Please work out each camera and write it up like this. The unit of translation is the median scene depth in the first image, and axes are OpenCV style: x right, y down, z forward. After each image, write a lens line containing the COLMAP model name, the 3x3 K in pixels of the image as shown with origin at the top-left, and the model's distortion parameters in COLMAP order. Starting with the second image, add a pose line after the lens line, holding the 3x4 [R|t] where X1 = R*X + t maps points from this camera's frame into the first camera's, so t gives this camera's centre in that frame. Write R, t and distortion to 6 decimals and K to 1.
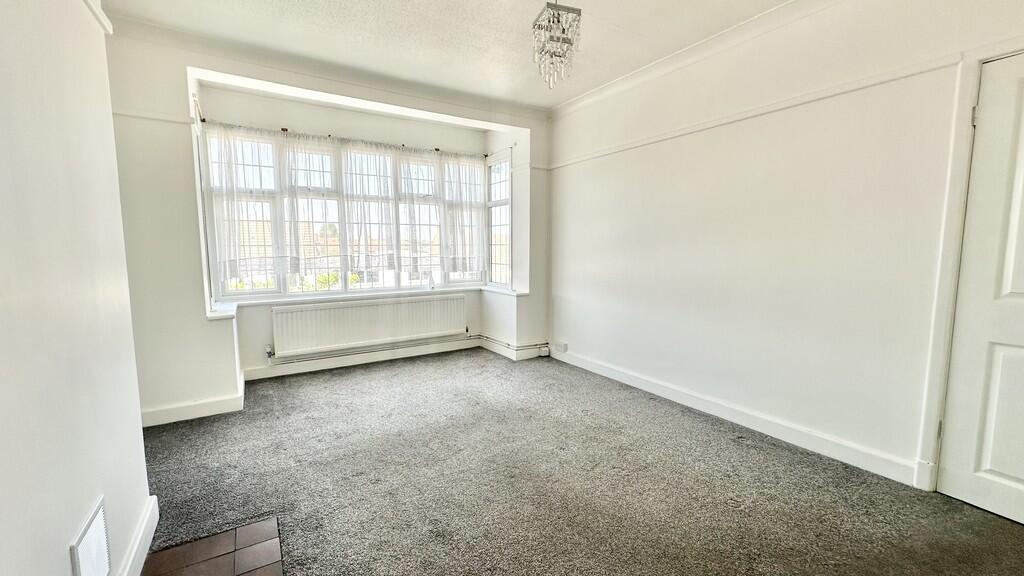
lens RADIAL K [[407.7, 0, 511.2], [0, 407.7, 289.4], [0, 0, 1]] dist [-0.002060, -0.000028]
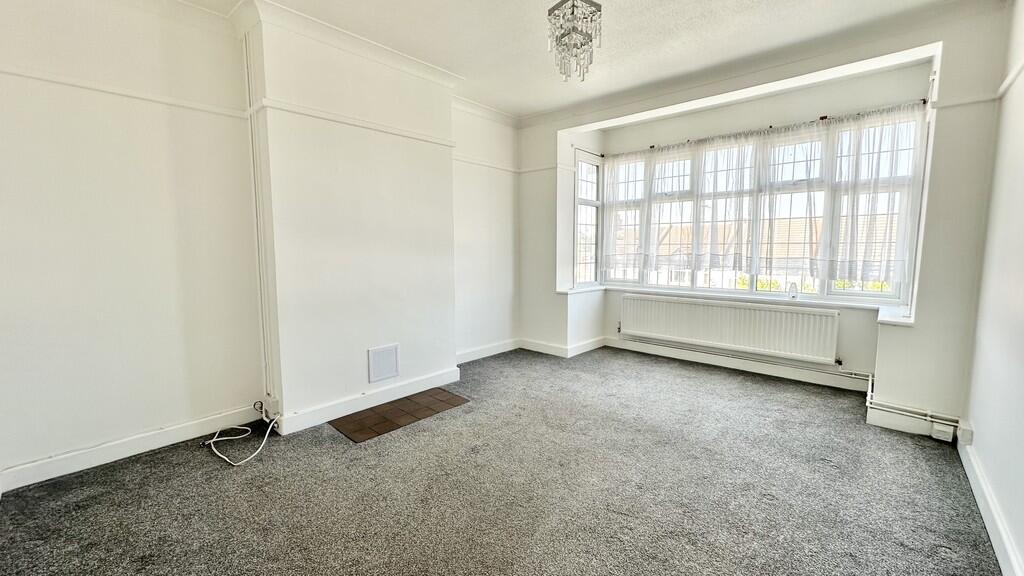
lens RADIAL K [[407.7, 0, 511.2], [0, 407.7, 289.4], [0, 0, 1]] dist [-0.002060, -0.000028]
pose [[0.267634, 0.103290, -0.957968, 0.497103], [-0.099157, 0.991911, 0.079247, -0.031815], [0.958405, 0.073780, 0.275711, 0.297237]]
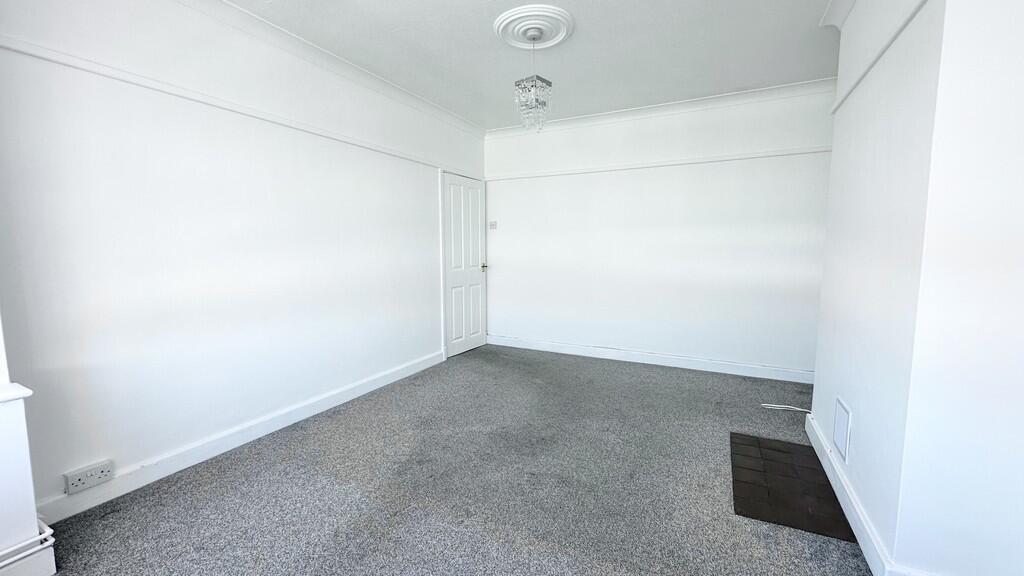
lens RADIAL K [[407.7, 0, 511.2], [0, 407.7, 289.4], [0, 0, 1]] dist [-0.002060, -0.000028]
pose [[-0.510843, -0.082530, 0.855703, -0.507201], [0.092020, 0.984413, 0.149879, -0.088018], [-0.854735, 0.155306, -0.495286, 0.867522]]
